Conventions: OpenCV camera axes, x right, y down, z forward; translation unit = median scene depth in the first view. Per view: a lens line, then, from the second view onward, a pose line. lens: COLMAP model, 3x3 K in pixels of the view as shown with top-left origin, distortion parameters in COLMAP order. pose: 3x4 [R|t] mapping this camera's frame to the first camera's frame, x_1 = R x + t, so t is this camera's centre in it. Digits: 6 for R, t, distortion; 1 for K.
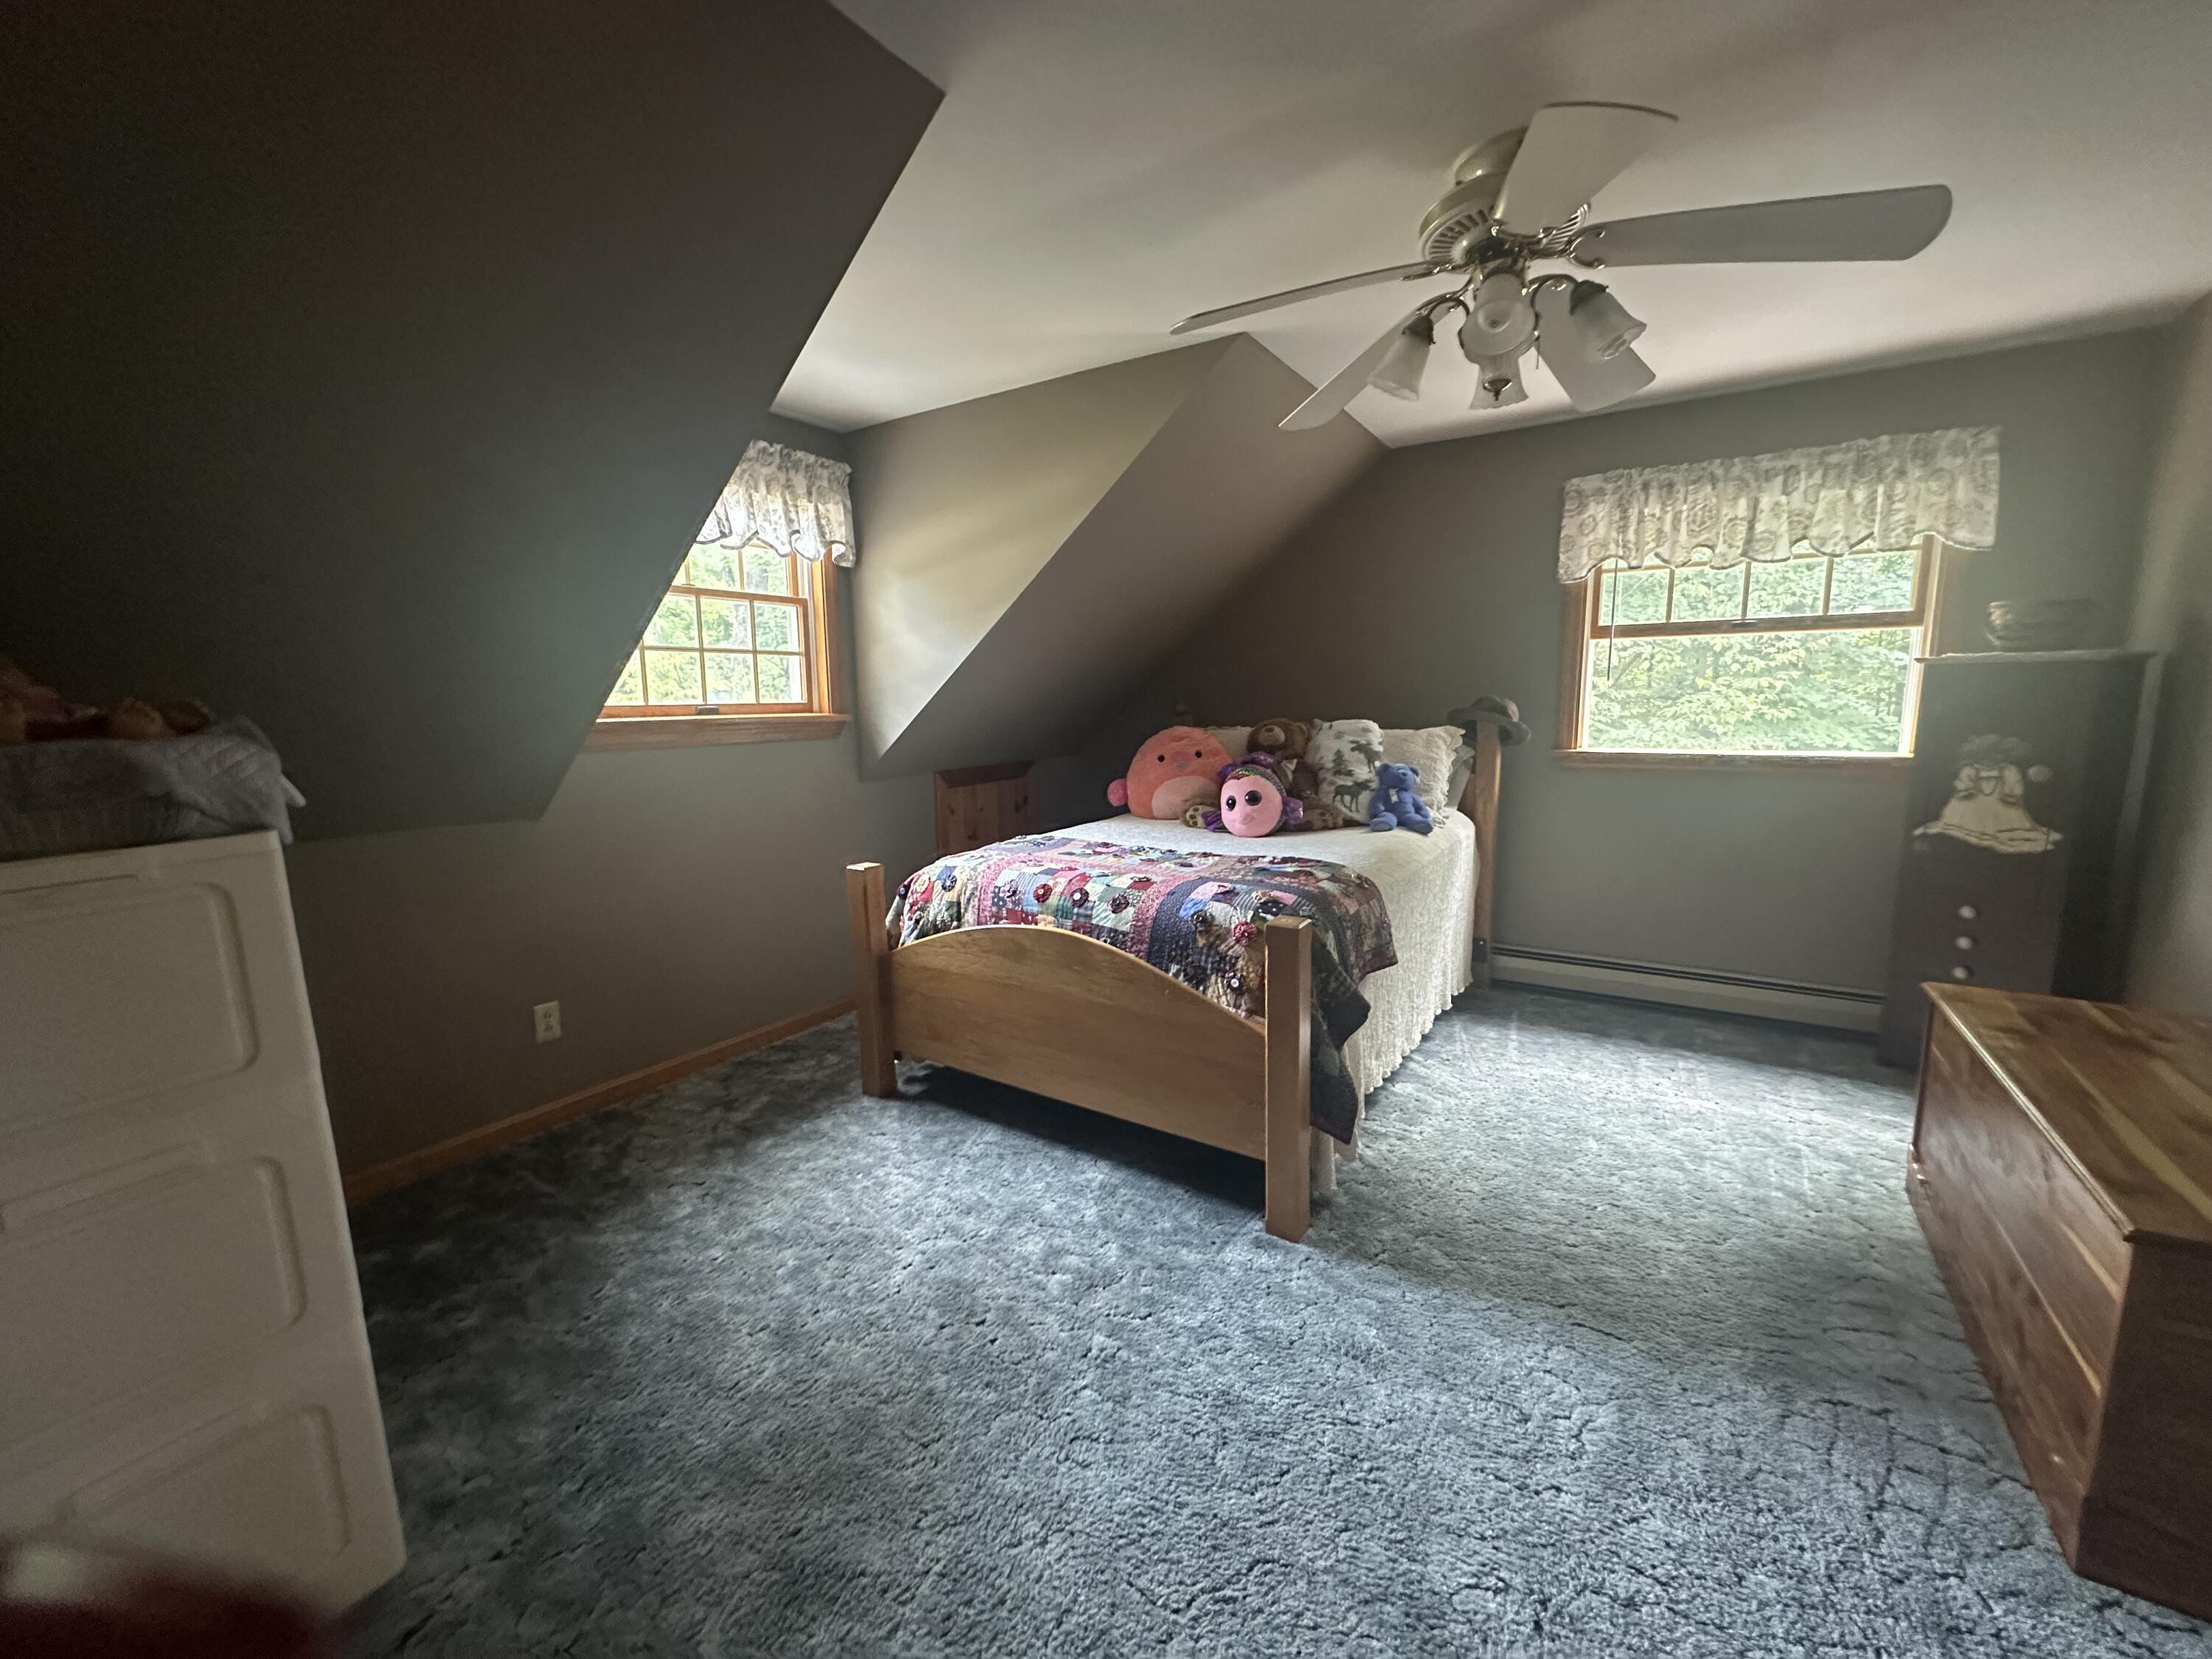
lens RADIAL K [[887.3, 0, 1109.9], [0, 887.3, 829.3], [0, 0, 1]] dist [-0.000527, -0.000020]
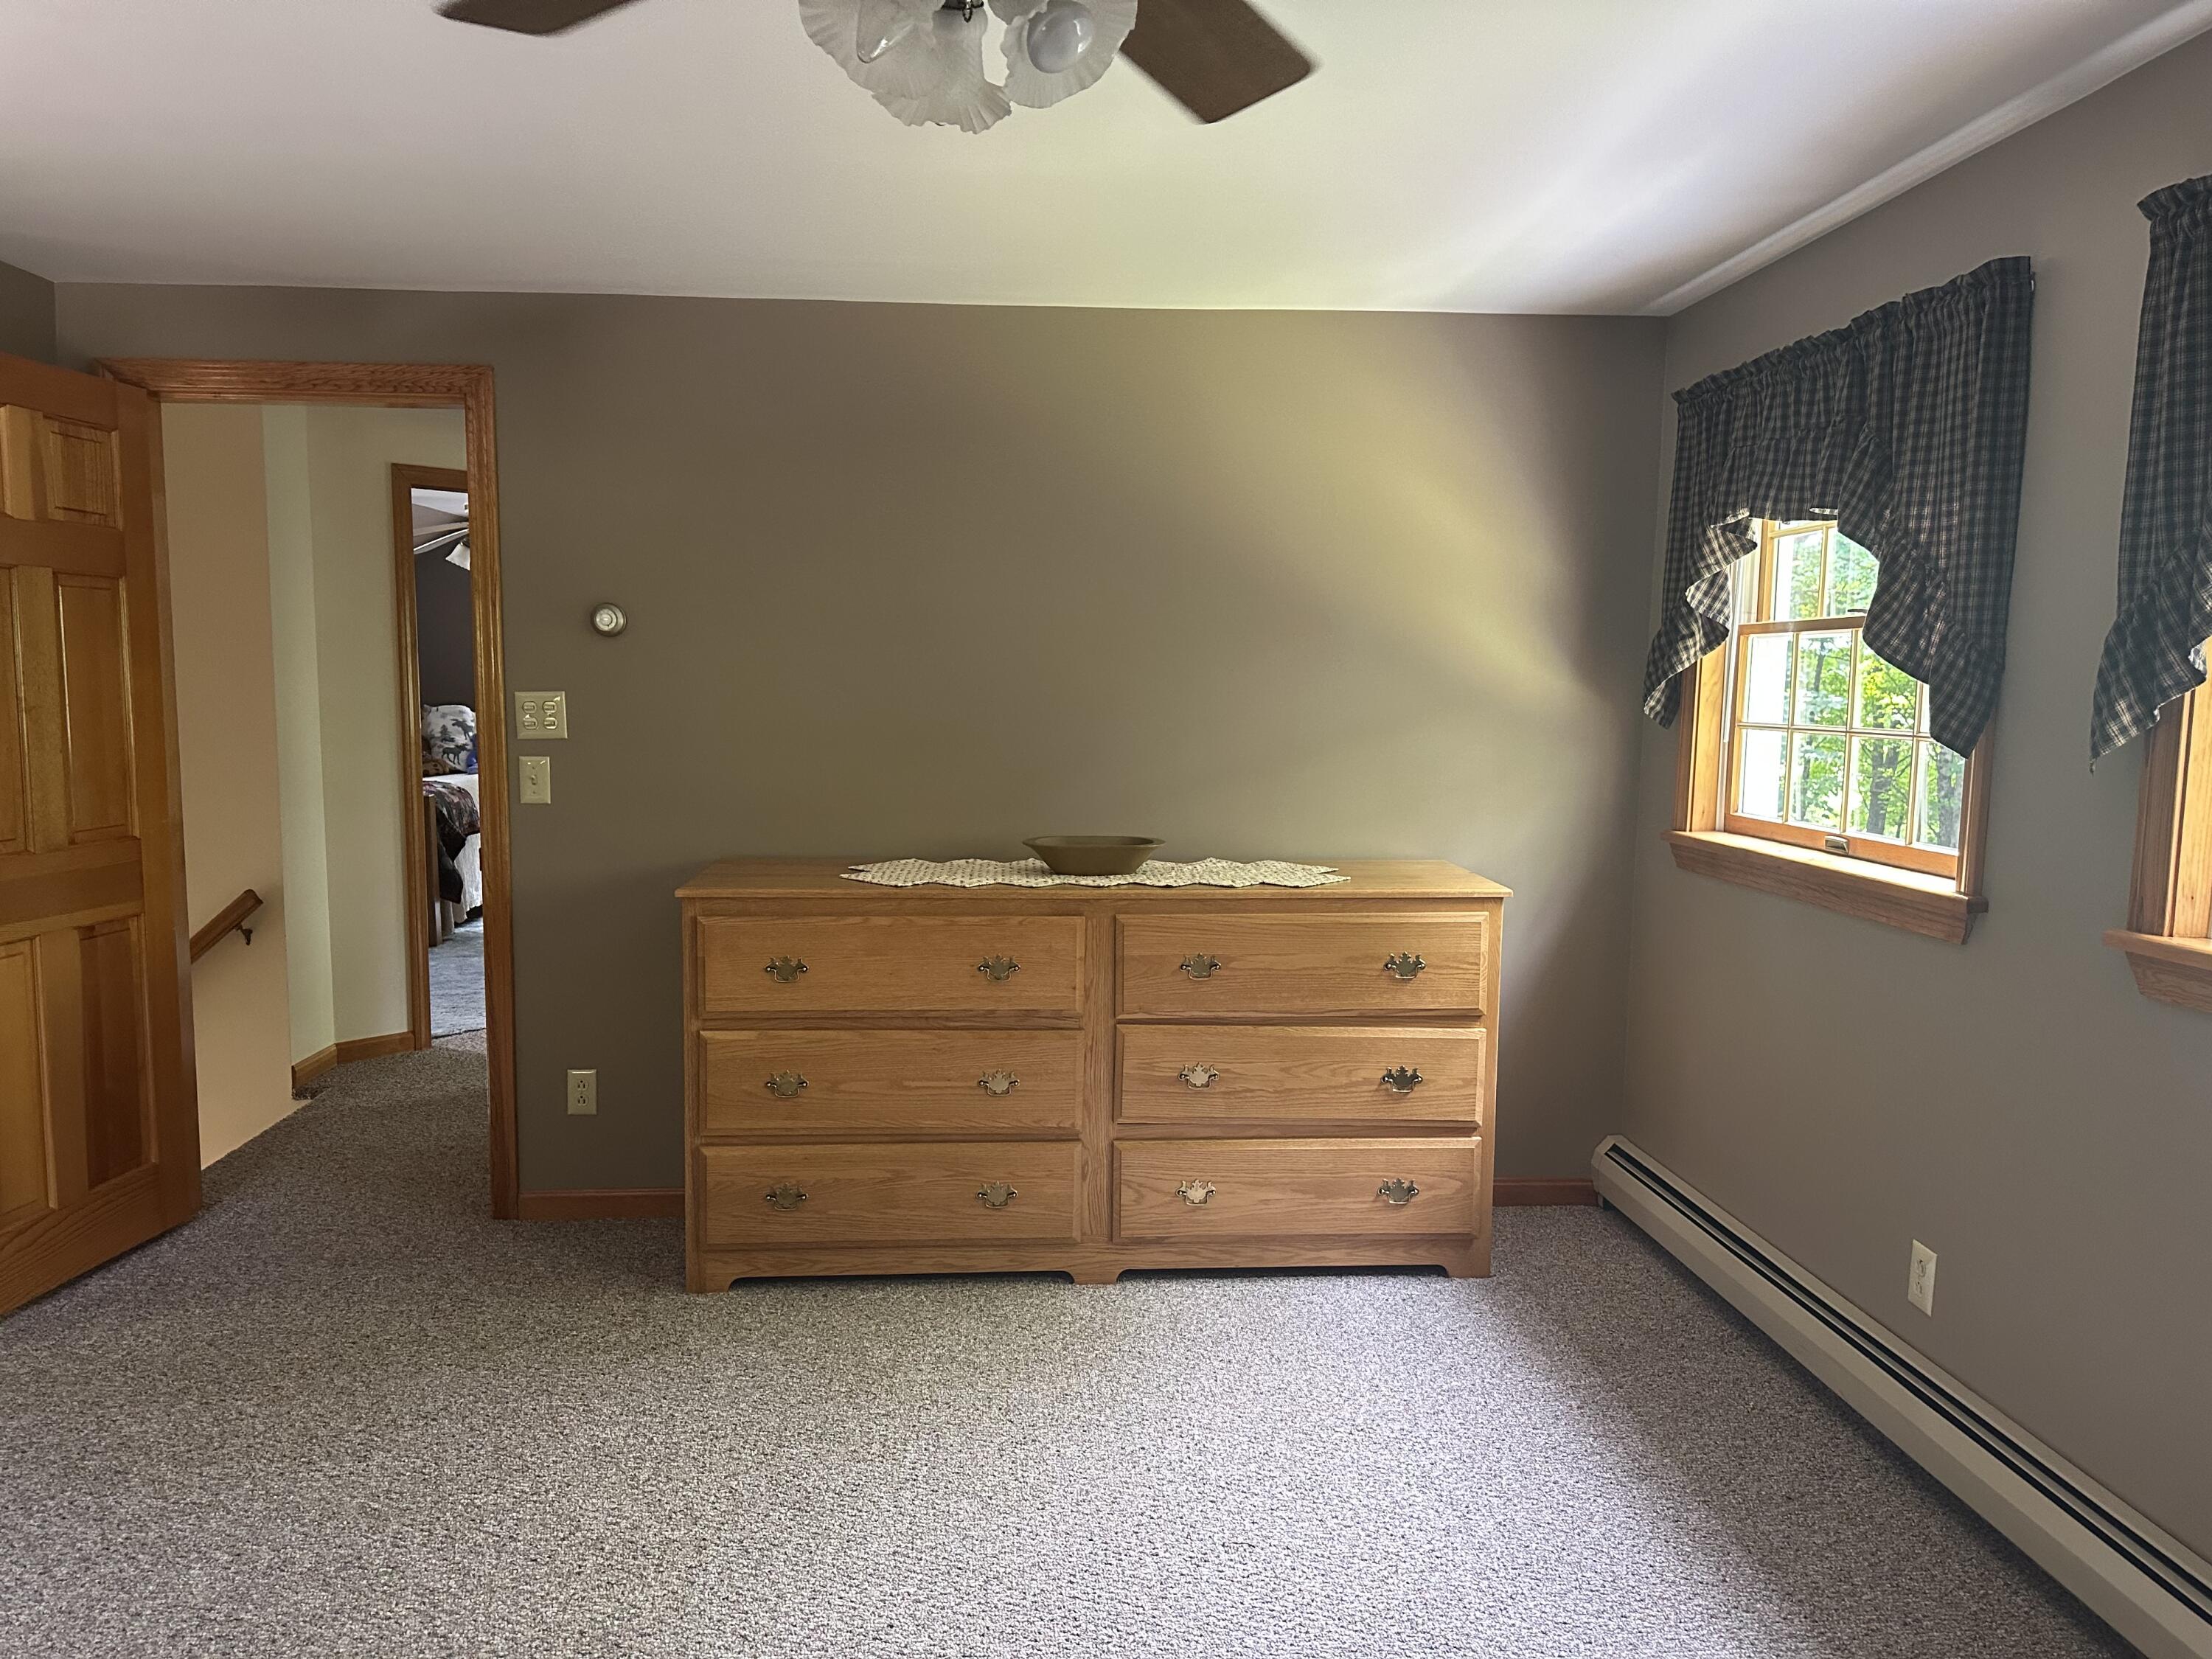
lens RADIAL K [[1544.8, 0, 1105.1], [0, 1544.8, 835.4], [0, 0, 1]] dist [-0.000164, -0.000035]
pose [[0.794432, -0.044728, 0.605704, -0.461026], [0.072691, 0.997118, -0.021709, 0.242698], [-0.602988, 0.061276, 0.795394, -1.805928]]
